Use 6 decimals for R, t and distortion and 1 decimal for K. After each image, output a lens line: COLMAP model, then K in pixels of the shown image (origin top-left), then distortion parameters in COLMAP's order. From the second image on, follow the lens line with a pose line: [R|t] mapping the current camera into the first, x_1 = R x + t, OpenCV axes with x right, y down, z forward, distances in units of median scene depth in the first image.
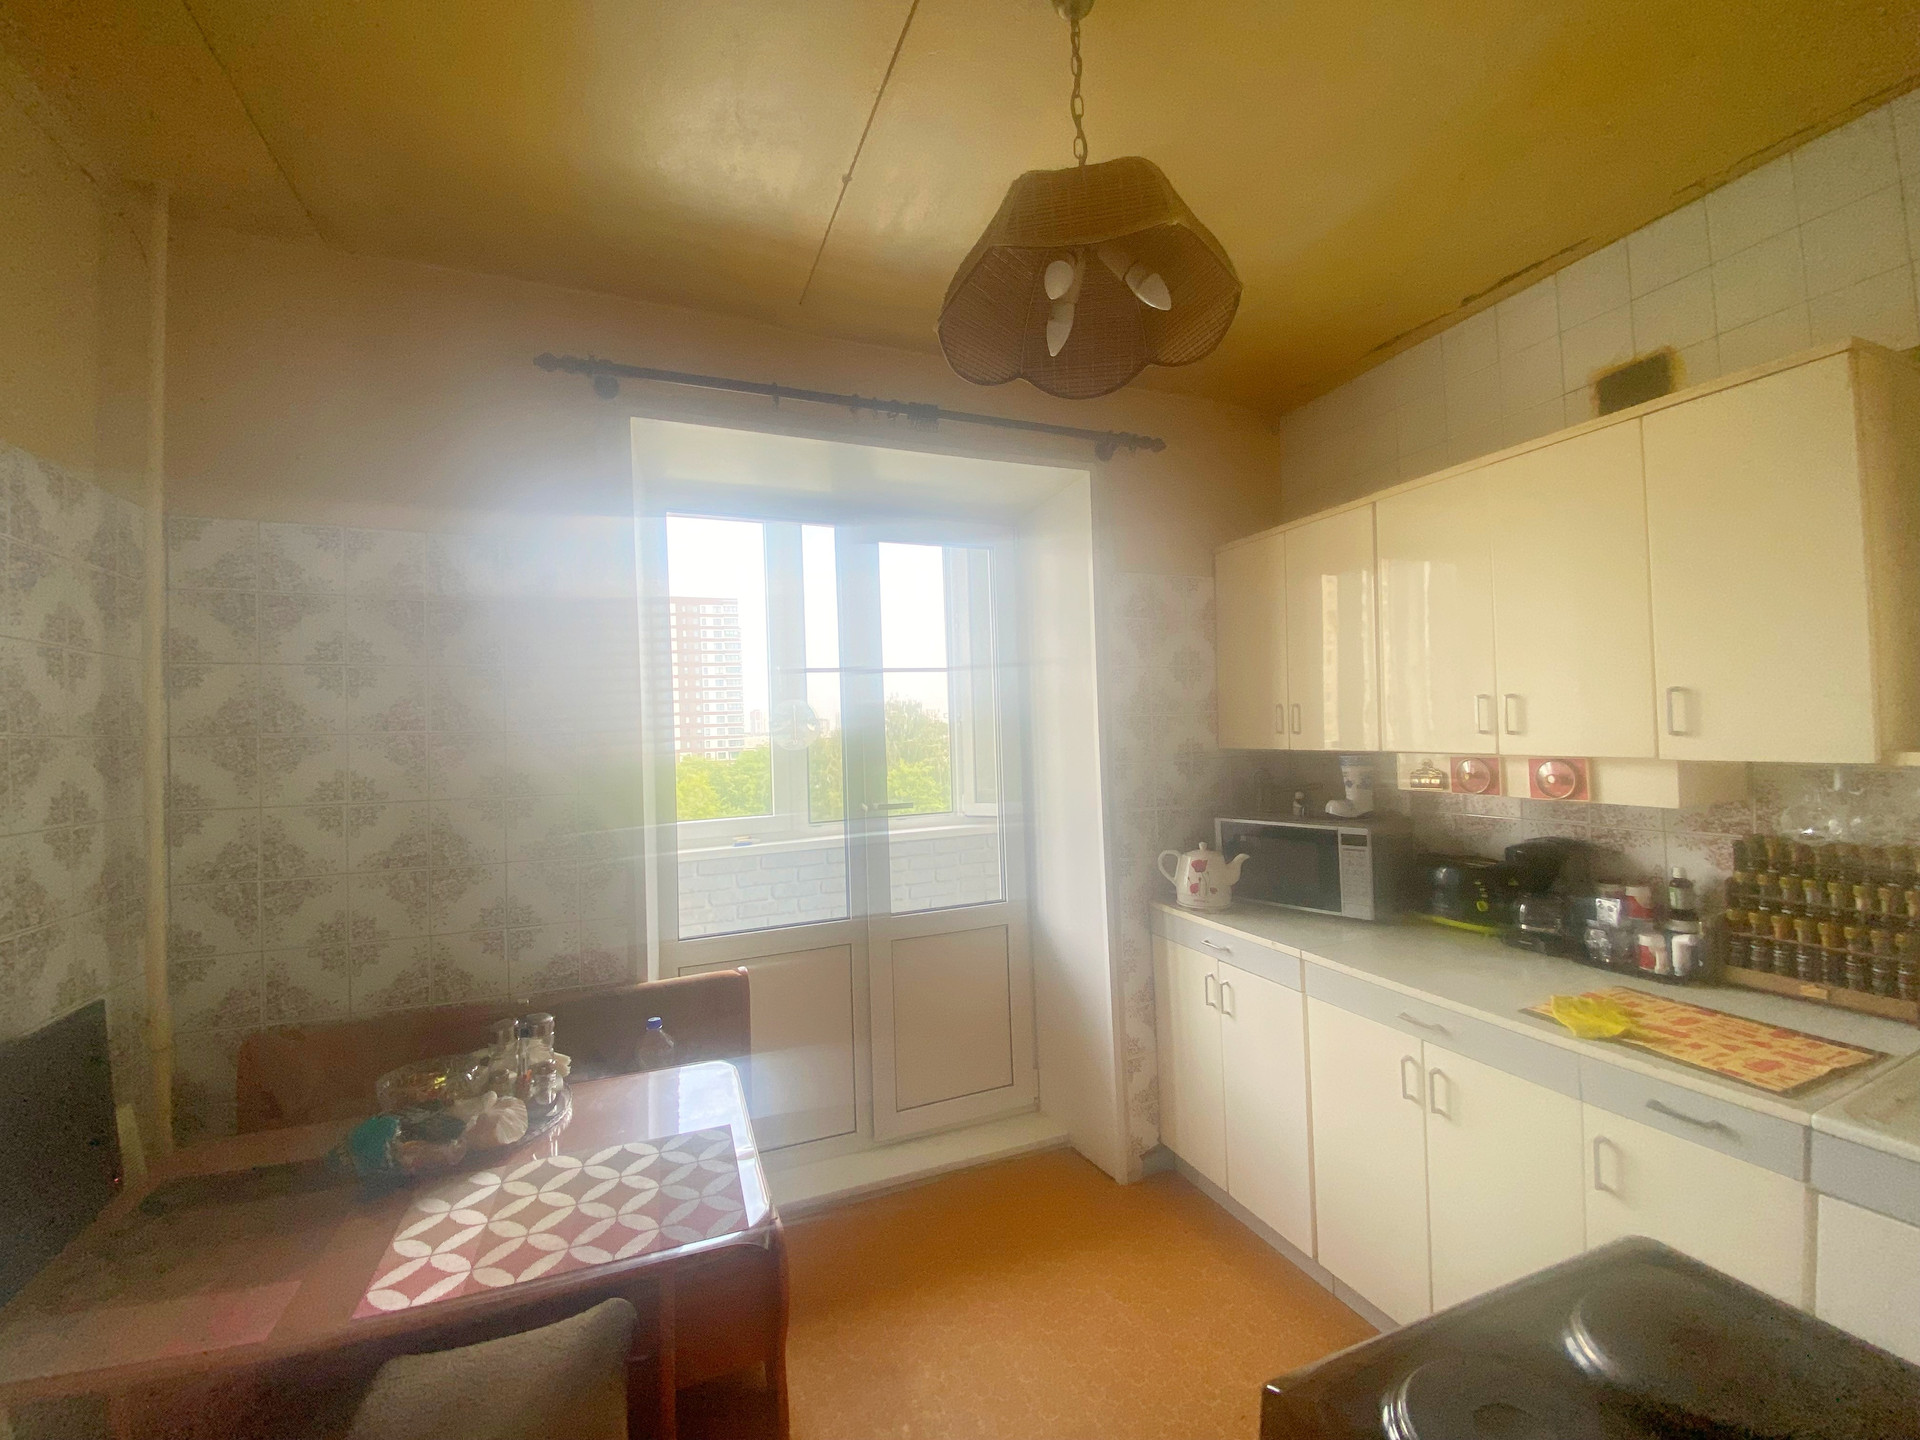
lens RADIAL K [[789.5, 0, 957.6], [0, 789.5, 732.2], [0, 0, 1]] dist [-0.008263, -0.007332]
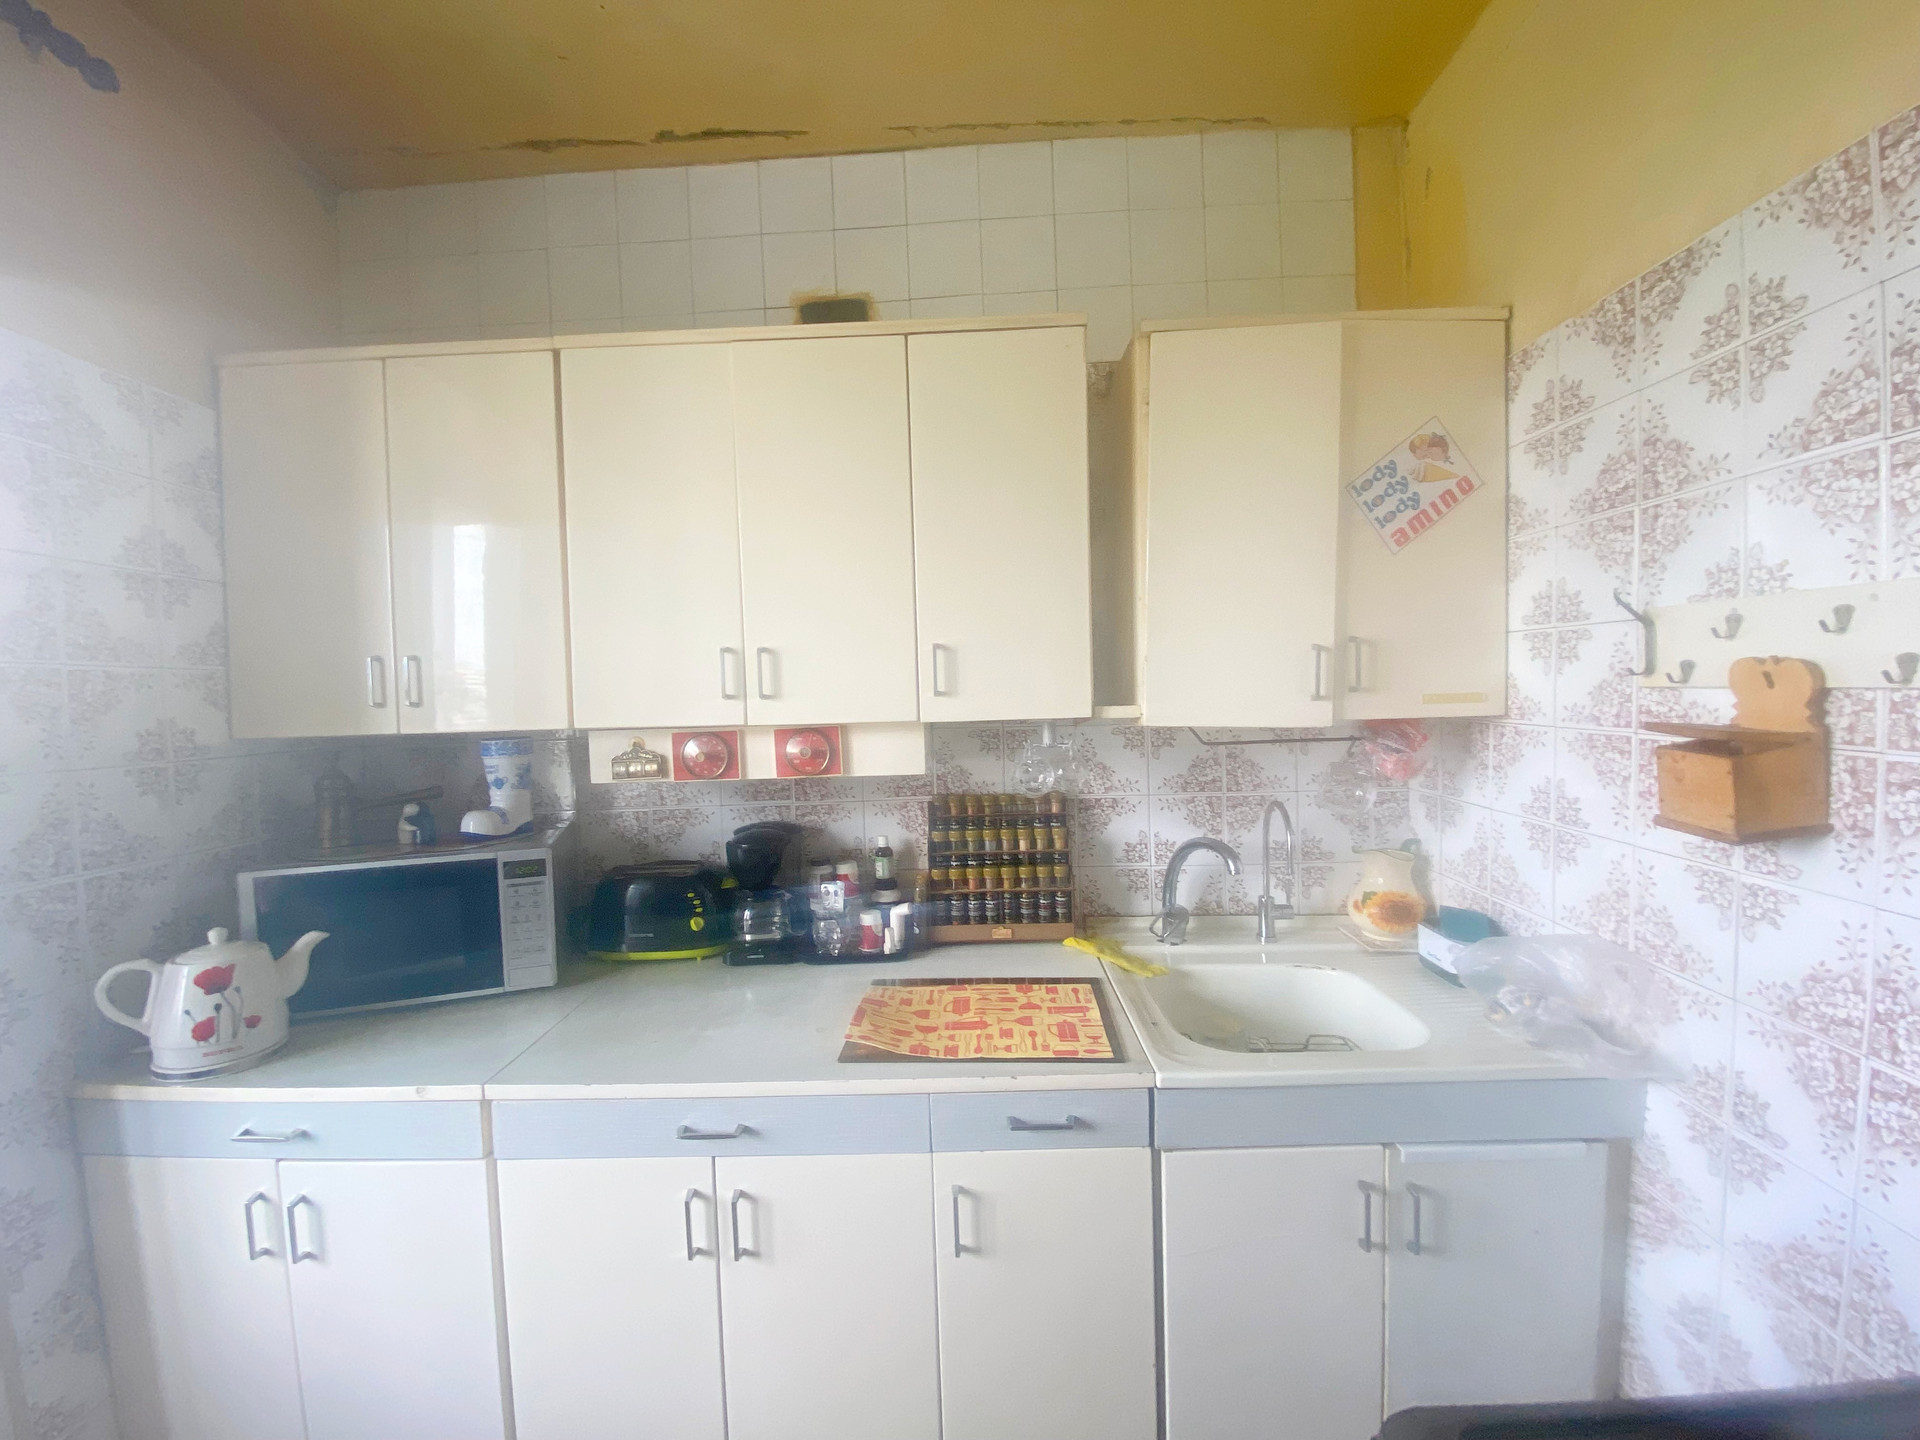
lens RADIAL K [[789.5, 0, 967.1], [0, 789.5, 710.2], [0, 0, 1]] dist [-0.008263, -0.007332]
pose [[0.389943, -0.009626, 0.920789, 0.060487], [0.023851, 0.999715, 0.000351, 0.017729], [-0.920530, 0.021825, 0.390062, 0.471761]]
